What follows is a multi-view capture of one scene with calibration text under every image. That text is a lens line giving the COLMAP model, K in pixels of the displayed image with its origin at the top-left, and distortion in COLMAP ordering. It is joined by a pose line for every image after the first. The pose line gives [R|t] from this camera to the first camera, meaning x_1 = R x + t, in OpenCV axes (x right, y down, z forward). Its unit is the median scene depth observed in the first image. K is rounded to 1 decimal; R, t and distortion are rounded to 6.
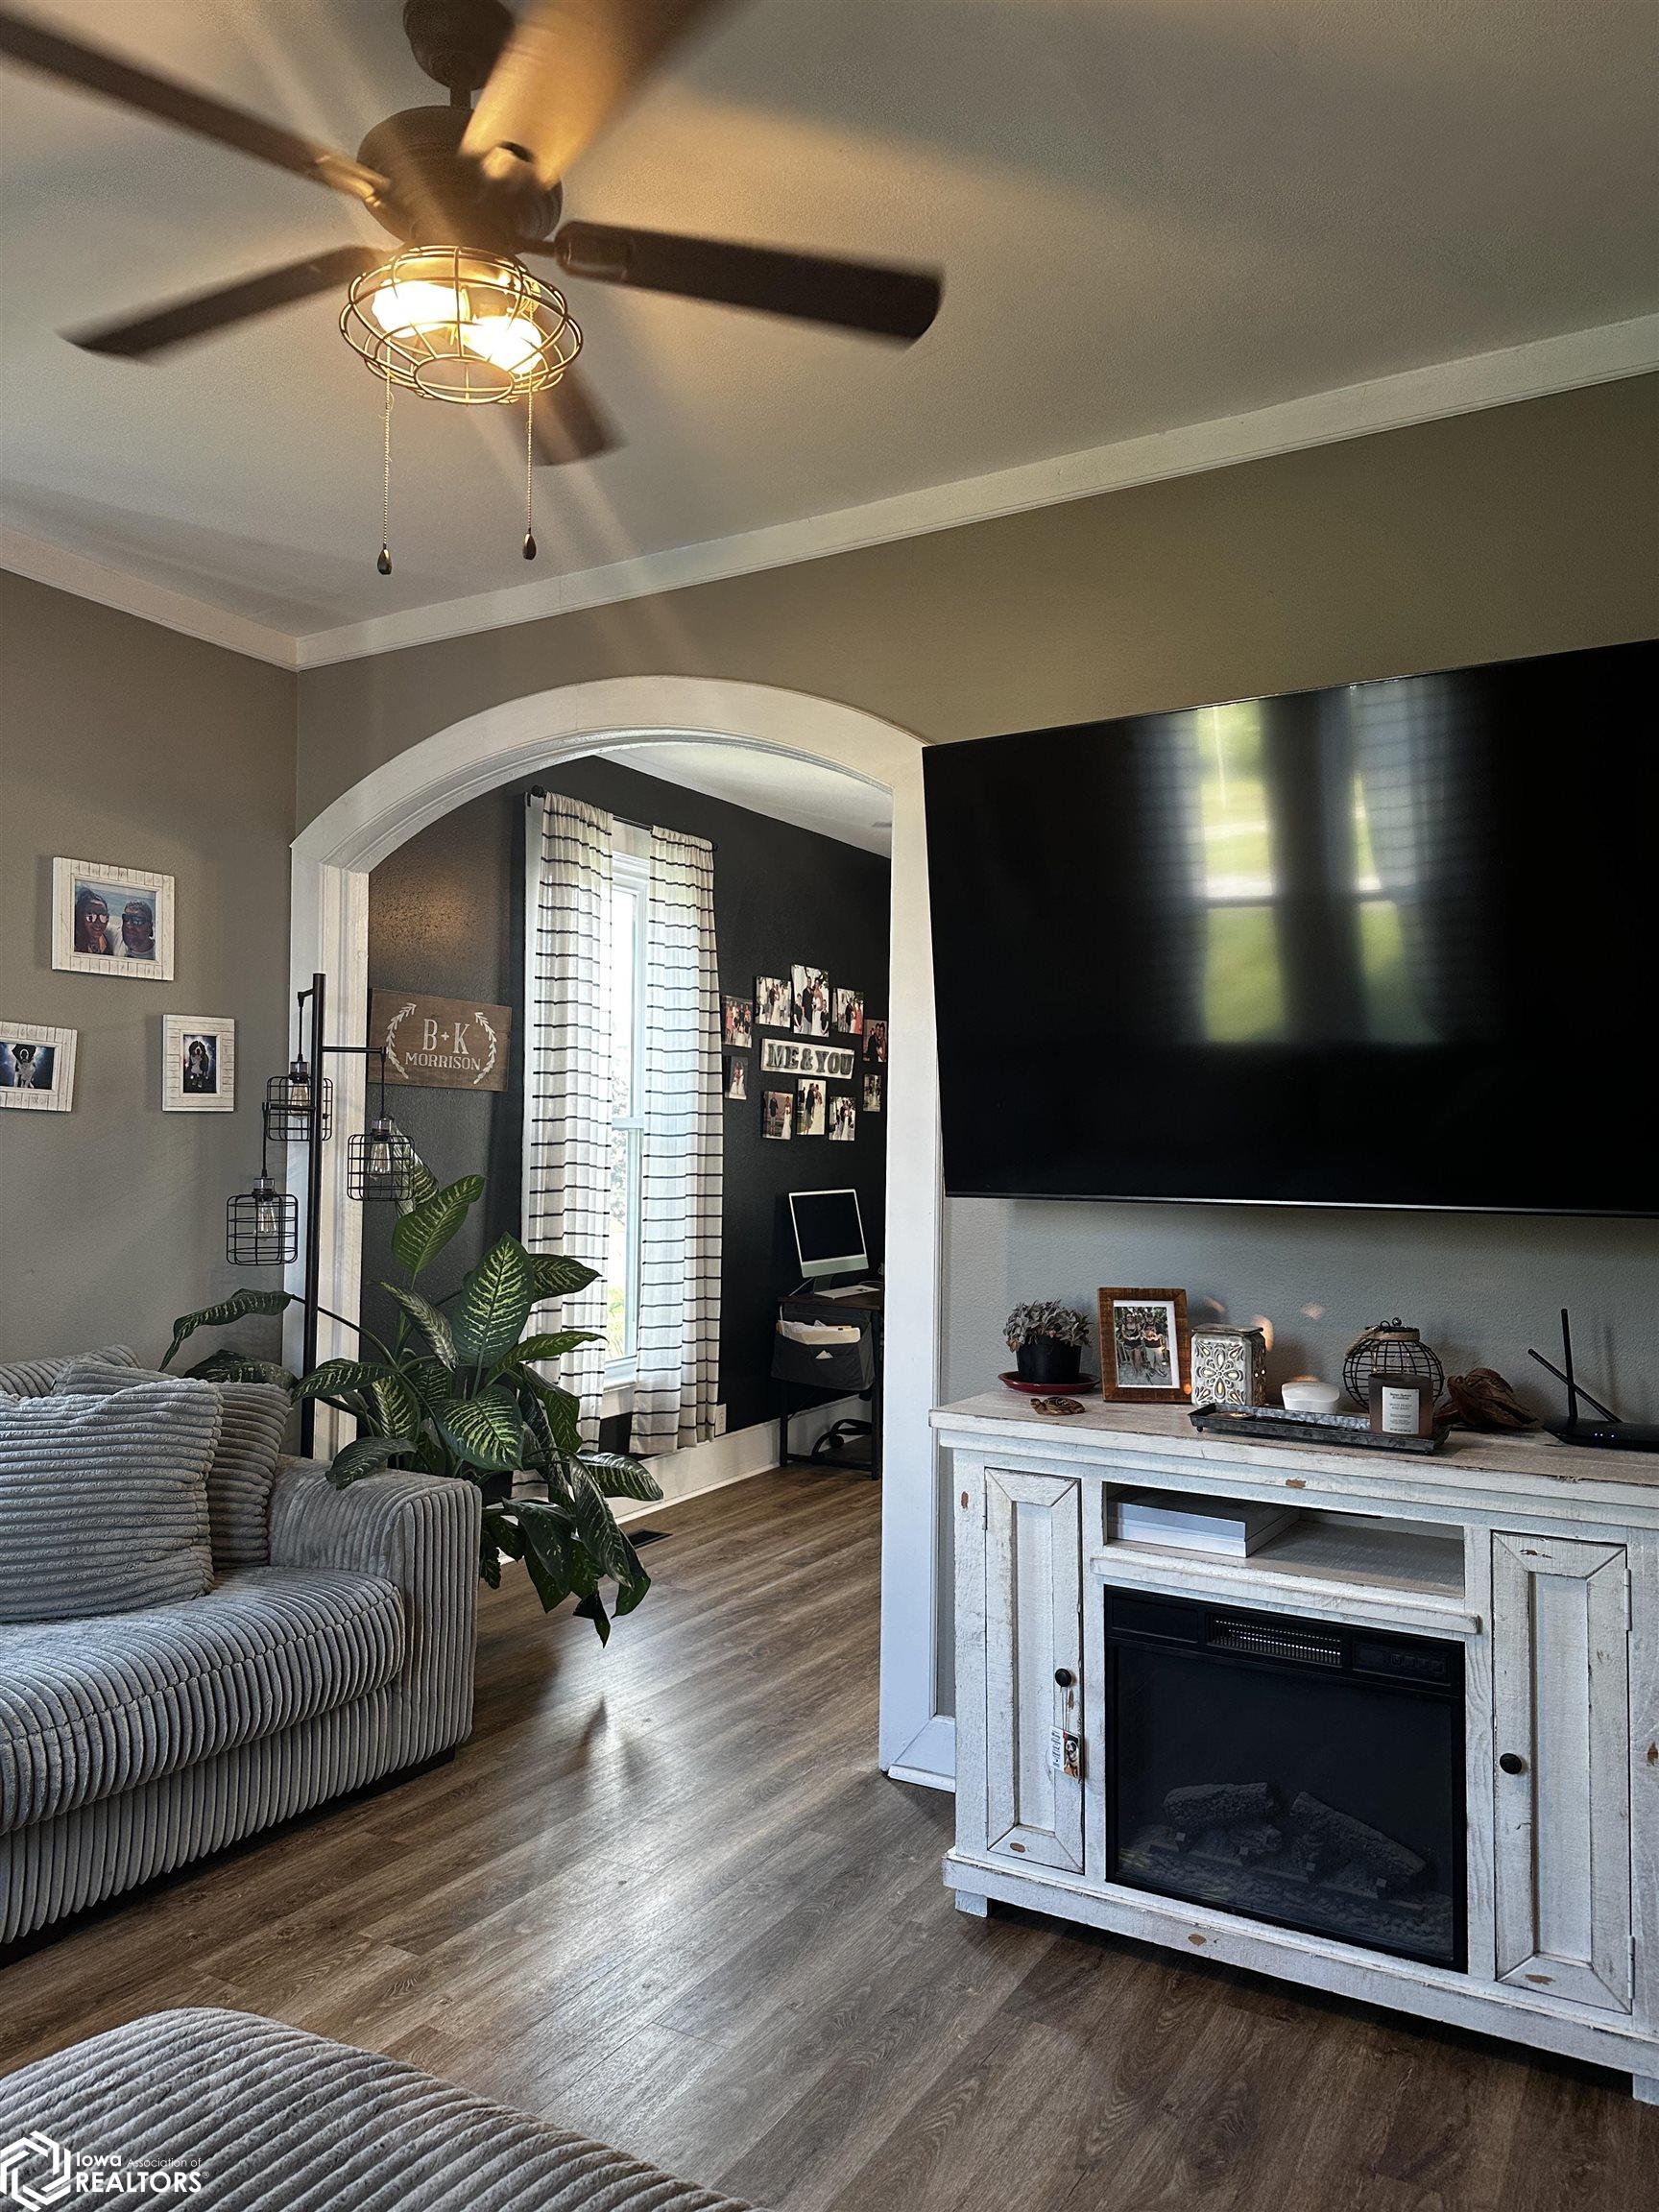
lens RADIAL K [[1553.8, 0, 840.2], [0, 1553.8, 1110.5], [0, 0, 1]] dist [0.082419, -0.124447]
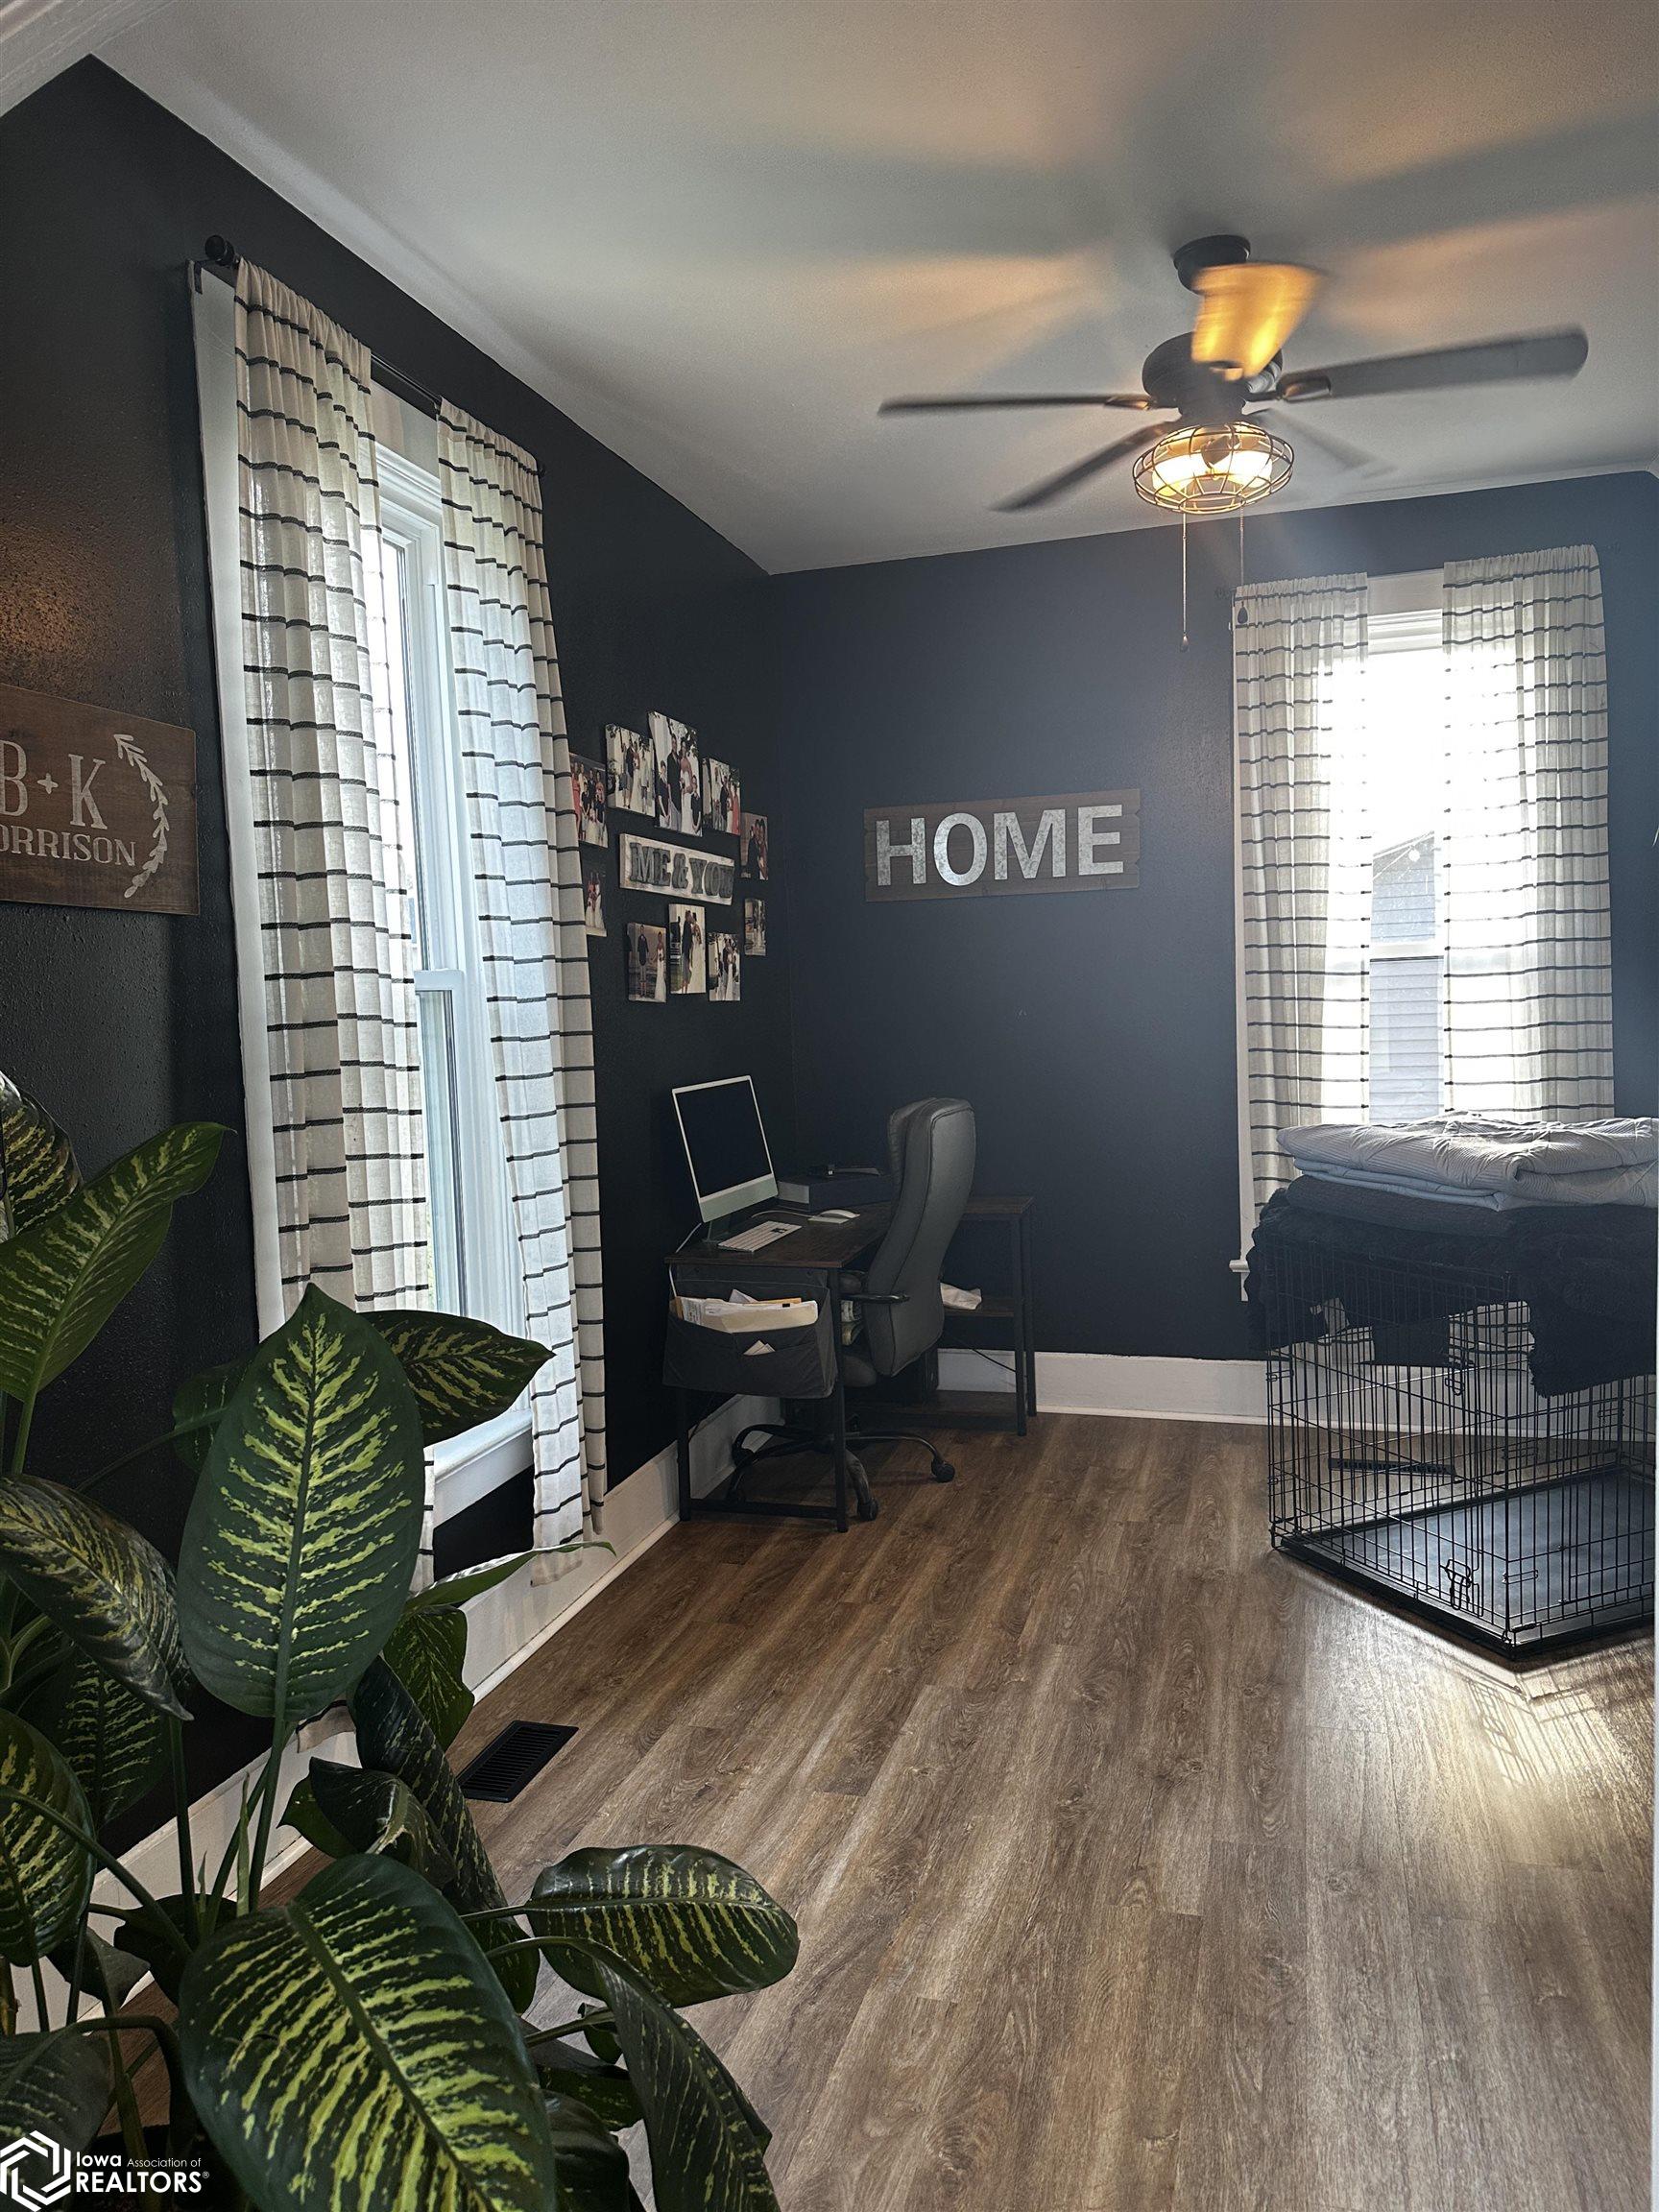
lens RADIAL K [[1532.0, 0, 832.2], [0, 1532.0, 1131.5], [0, 0, 1]] dist [0.109310, -0.202195]
pose [[0.973398, -0.061908, 0.220596, -0.108017], [0.039170, 0.993594, 0.106001, 0.007798], [-0.225746, -0.094540, 0.969588, 0.398189]]
